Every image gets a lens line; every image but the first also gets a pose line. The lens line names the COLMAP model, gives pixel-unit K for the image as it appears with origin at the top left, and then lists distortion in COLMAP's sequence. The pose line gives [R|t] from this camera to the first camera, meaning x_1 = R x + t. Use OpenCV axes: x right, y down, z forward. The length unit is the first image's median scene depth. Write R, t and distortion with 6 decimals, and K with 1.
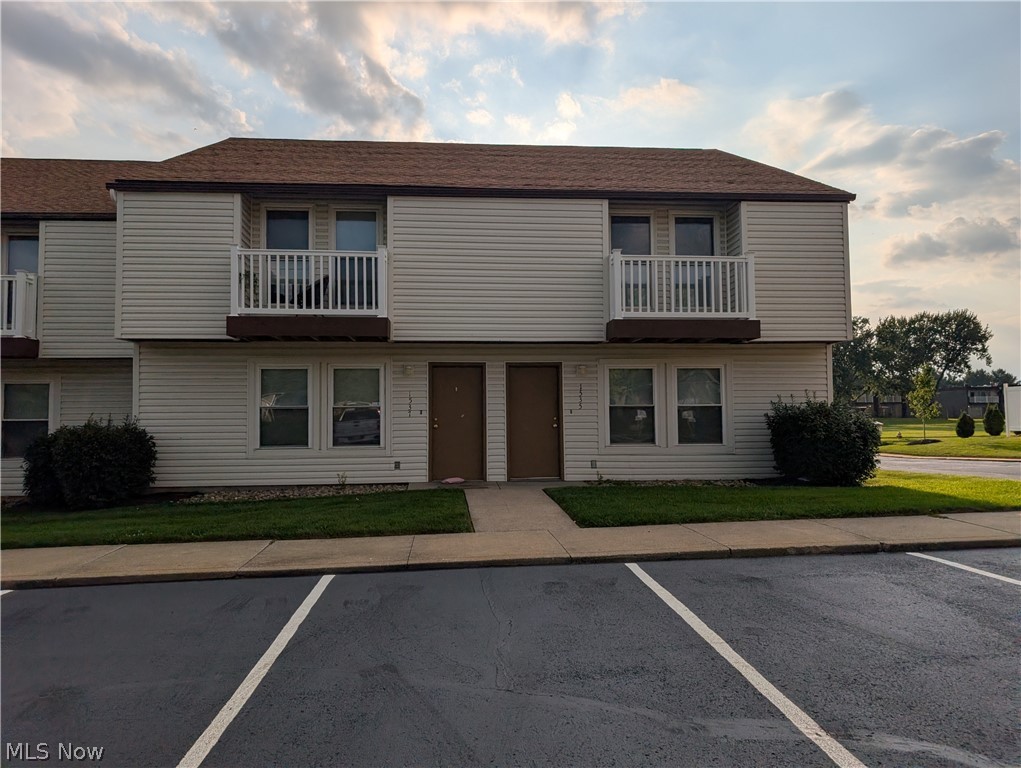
lens RADIAL K [[735.8, 0, 507.6], [0, 735.8, 391.2], [0, 0, 1]] dist [0.025364, -0.028935]
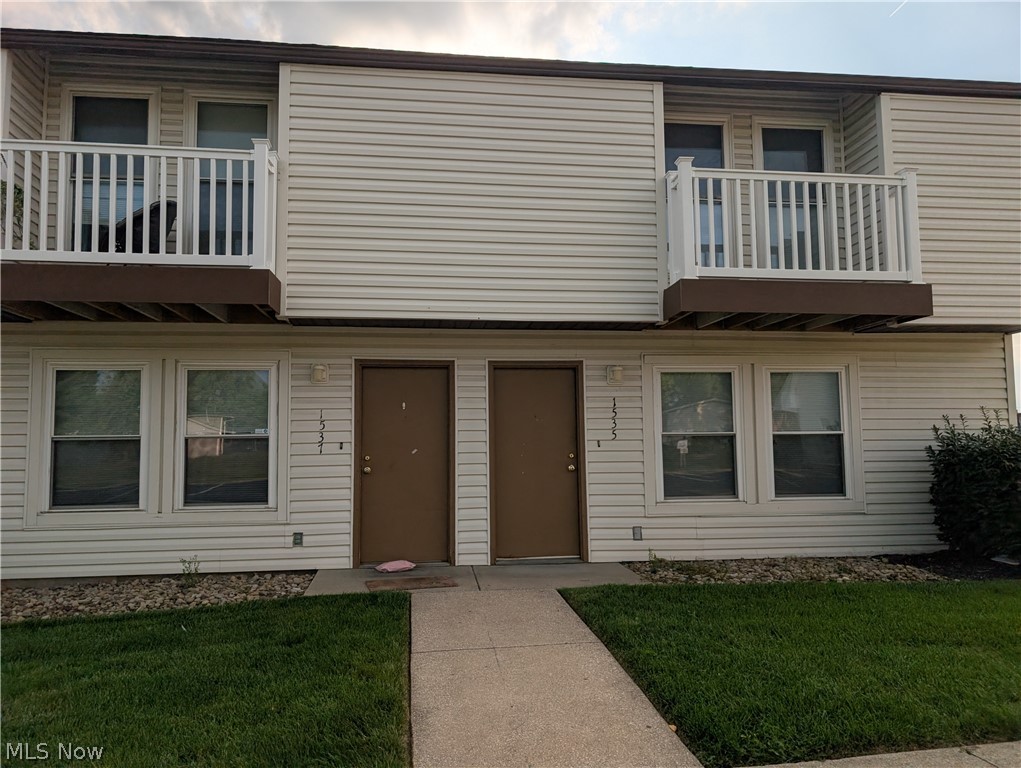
lens RADIAL K [[735.8, 0, 512.2], [0, 735.8, 394.0], [0, 0, 1]] dist [0.025364, -0.028935]
pose [[0.999121, 0.000477, 0.041905, -0.008014], [0.001062, 0.999326, -0.036702, 0.009521], [-0.041894, 0.036715, 0.998447, 0.416109]]
